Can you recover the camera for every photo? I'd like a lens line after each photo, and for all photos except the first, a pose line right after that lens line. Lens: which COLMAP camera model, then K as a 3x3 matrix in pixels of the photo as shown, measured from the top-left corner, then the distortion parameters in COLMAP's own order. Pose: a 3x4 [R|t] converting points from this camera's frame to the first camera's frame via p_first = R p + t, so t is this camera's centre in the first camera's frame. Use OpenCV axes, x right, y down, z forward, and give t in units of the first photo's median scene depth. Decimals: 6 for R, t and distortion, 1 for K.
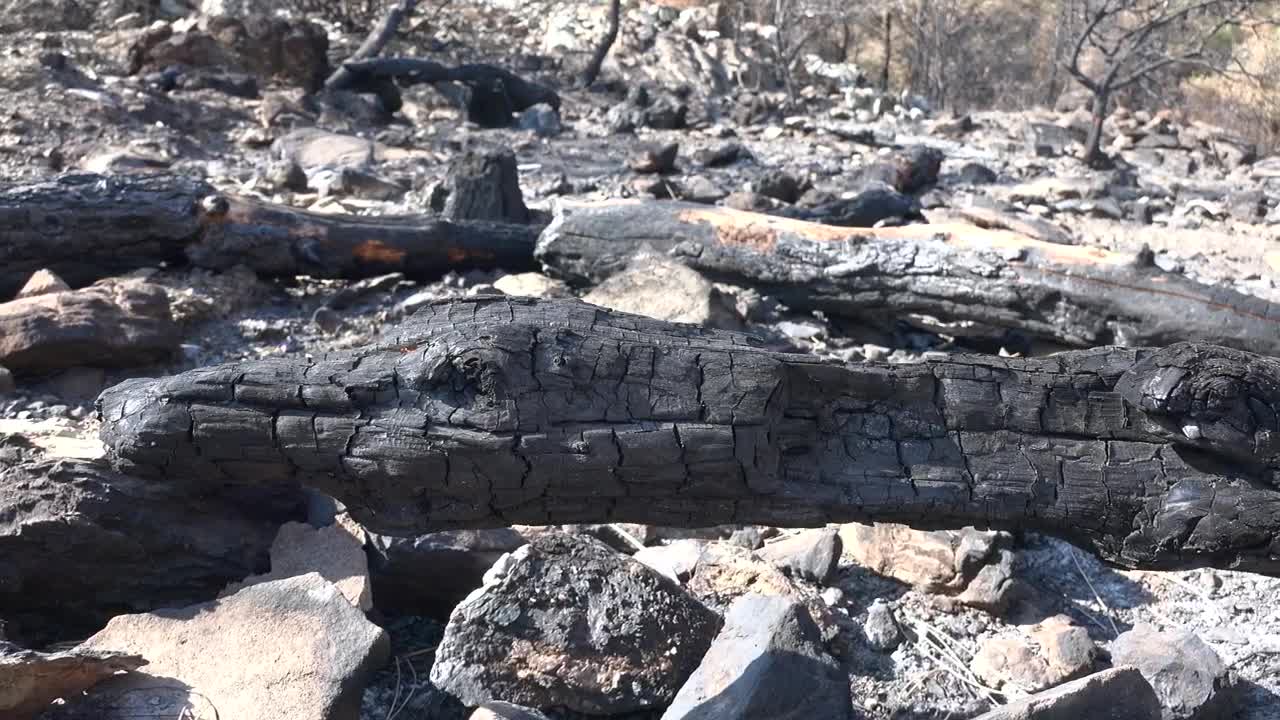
lens RADIAL K [[518.0, 0, 640.1], [0, 518.0, 365.1], [0, 0, 1]] dist [0.000753, 0.000276]
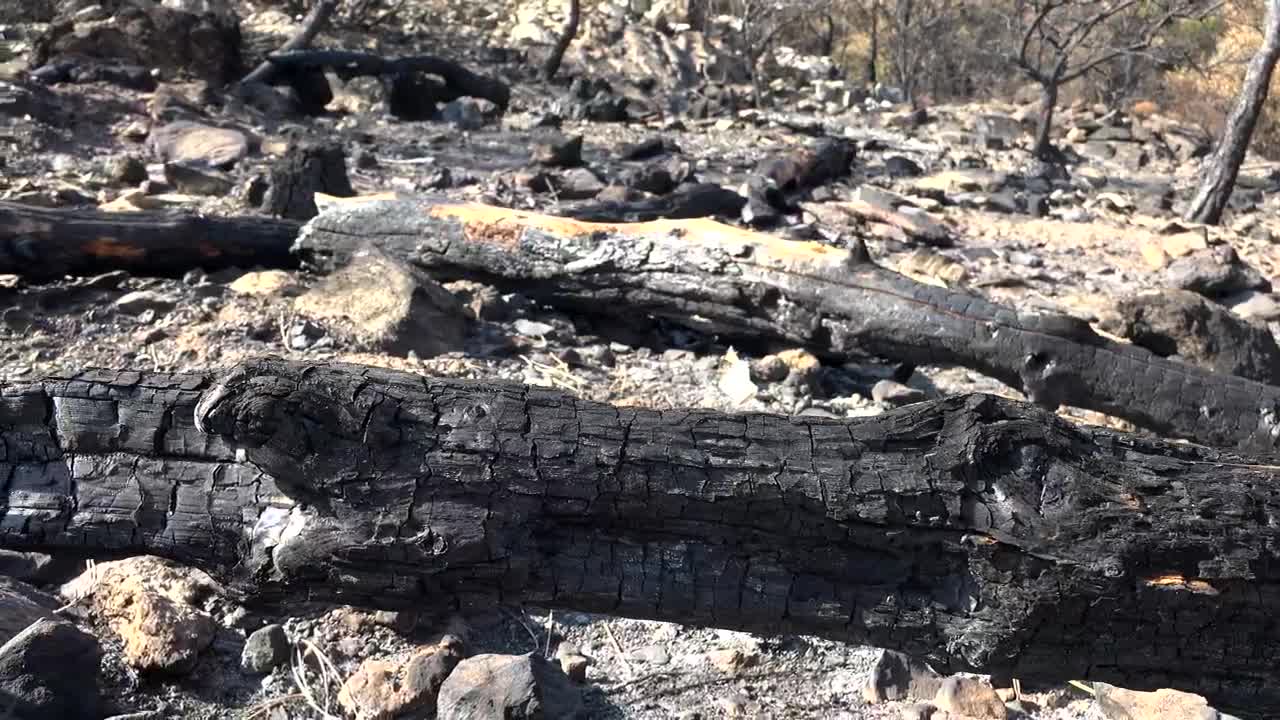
lens RADIAL K [[513.6, 0, 640.0], [0, 513.6, 360.0], [0, 0, 1]] dist [0.000075, 0.000162]
pose [[0.999984, -0.002821, 0.004900, 0.143082], [0.002785, 0.999970, 0.007238, -0.003780], [-0.004921, -0.007224, 0.999962, 0.007187]]
